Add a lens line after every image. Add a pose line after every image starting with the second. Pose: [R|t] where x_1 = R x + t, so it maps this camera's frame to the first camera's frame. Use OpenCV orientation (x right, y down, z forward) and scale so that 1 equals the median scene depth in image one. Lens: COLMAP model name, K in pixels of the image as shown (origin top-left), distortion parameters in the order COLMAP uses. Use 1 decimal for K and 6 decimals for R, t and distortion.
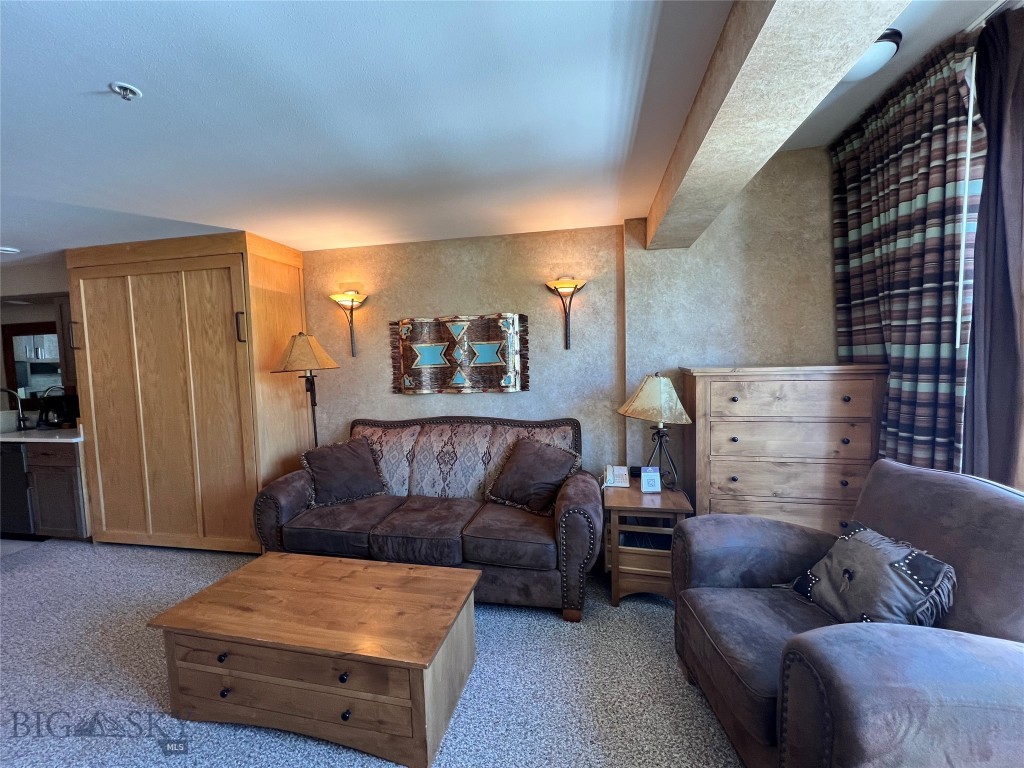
lens RADIAL K [[392.8, 0, 512.0], [0, 392.8, 384.0], [0, 0, 1]] dist [-0.000253, 0.000057]
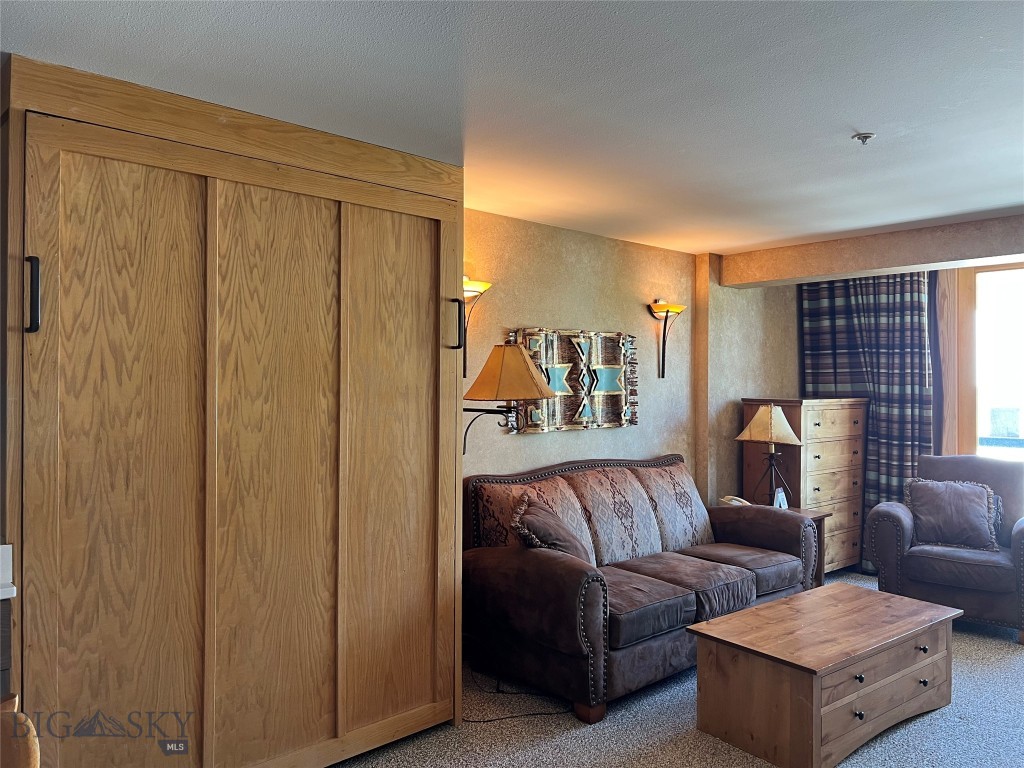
lens RADIAL K [[718.7, 0, 512.0], [0, 718.7, 384.0], [0, 0, 1]] dist [0.040045, -0.001922]
pose [[0.619955, 0.026537, 0.784188, -1.444825], [0.030363, 0.997868, -0.057772, 0.011160], [-0.784049, 0.059627, 0.617828, 0.258784]]
